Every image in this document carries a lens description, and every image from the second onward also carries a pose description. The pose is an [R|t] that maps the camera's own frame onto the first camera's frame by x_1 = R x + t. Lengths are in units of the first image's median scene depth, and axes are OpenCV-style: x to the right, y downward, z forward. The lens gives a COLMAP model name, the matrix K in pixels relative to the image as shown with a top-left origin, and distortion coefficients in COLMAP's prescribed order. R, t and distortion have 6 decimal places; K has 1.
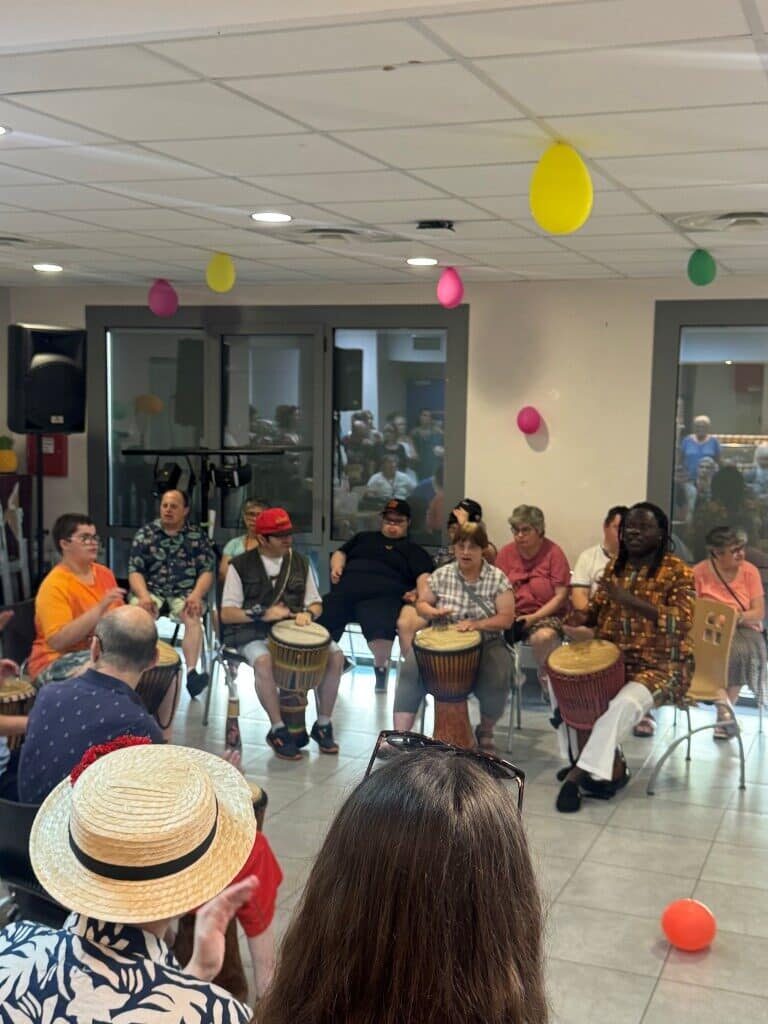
lens RADIAL K [[1279.5, 0, 389.3], [0, 1279.5, 514.6], [0, 0, 1]] dist [0.092200, 0.000000]
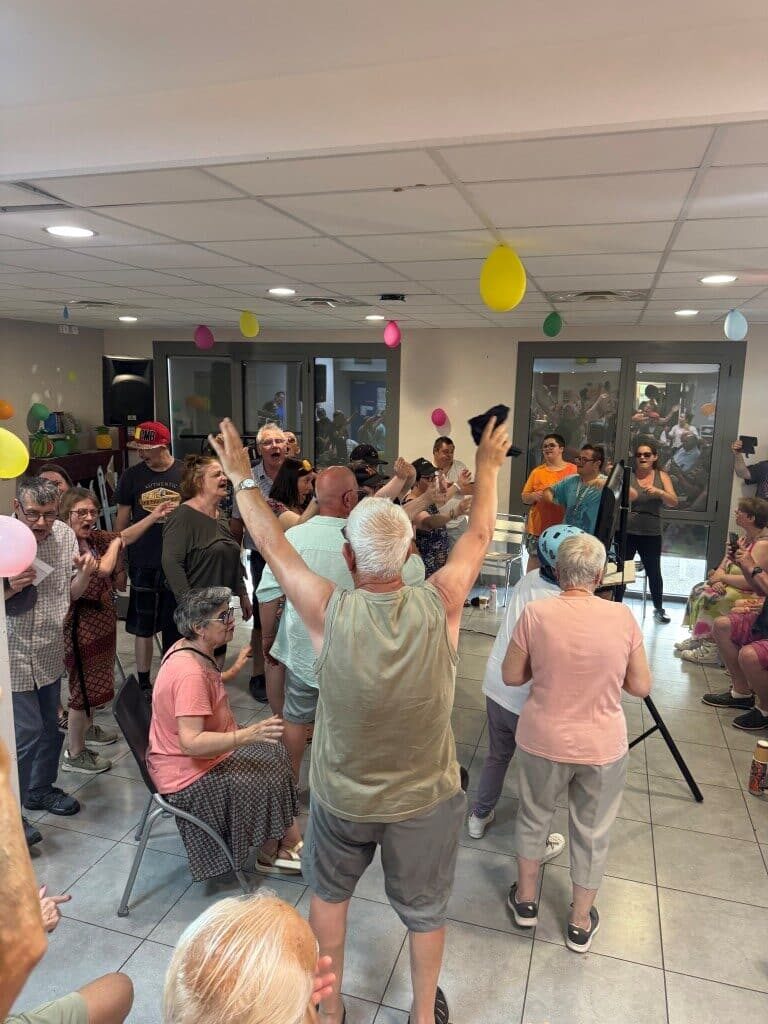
lens RADIAL K [[726.7, 0, 377.5], [0, 726.7, 509.7], [0, 0, 1]] dist [0.031926, -0.025345]
pose [[0.997926, -0.012064, 0.063237, -0.026903], [0.006825, 0.996574, 0.082418, -0.035634], [-0.064014, -0.081816, 0.994590, 0.102566]]
